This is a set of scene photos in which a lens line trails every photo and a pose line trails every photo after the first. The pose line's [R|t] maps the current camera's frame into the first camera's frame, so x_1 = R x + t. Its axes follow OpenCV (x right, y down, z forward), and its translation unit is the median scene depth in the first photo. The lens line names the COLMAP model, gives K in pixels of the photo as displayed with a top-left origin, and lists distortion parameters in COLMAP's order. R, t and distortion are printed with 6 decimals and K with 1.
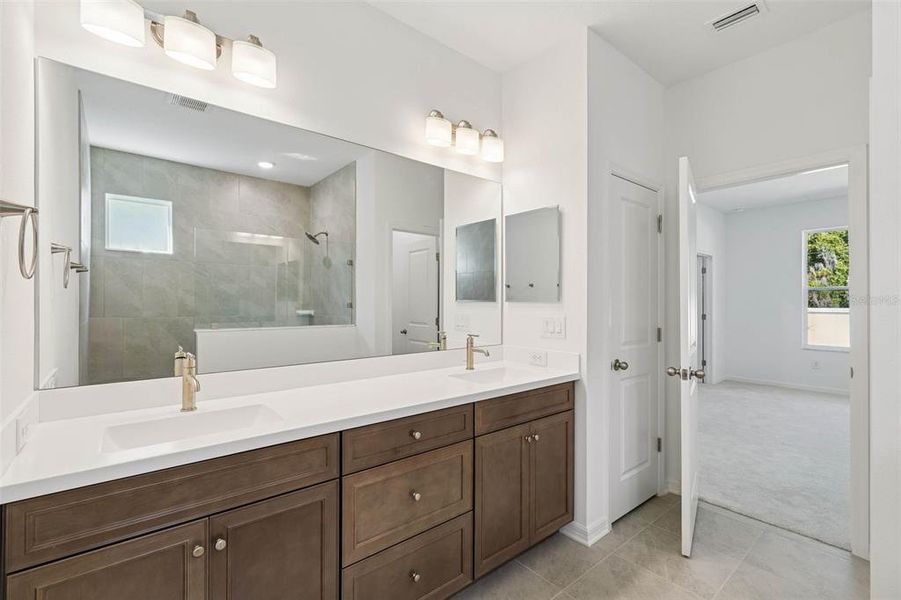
lens RADIAL K [[399.2, 0, 441.7], [0, 399.2, 295.7], [0, 0, 1]] dist [0.000986, -0.000103]
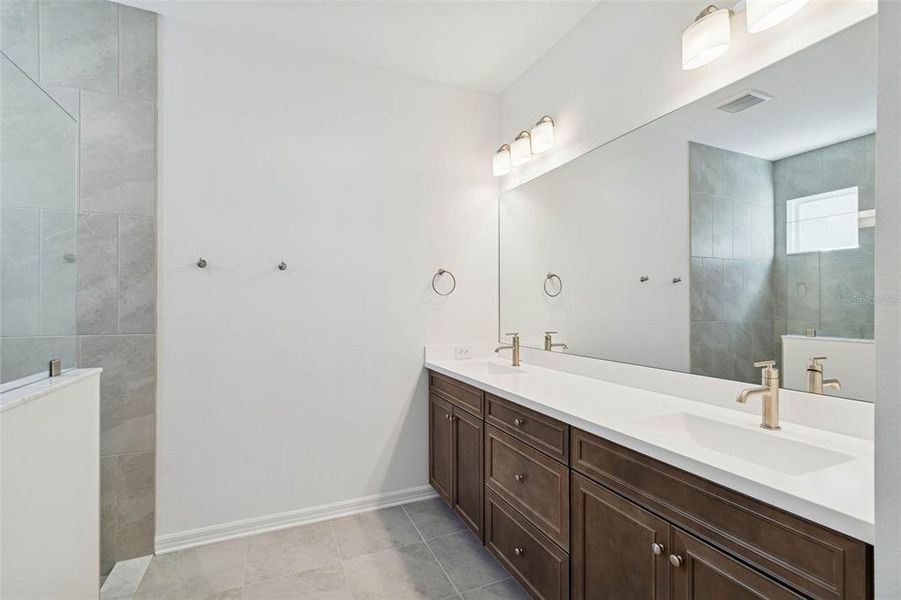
lens RADIAL K [[399.2, 0, 441.7], [0, 399.2, 295.7], [0, 0, 1]] dist [0.000986, -0.000103]
pose [[-0.273358, -0.029774, -0.961451, 0.389983], [0.000592, 0.999515, -0.031121, 0.020074], [0.961912, -0.009076, -0.273208, 0.428780]]
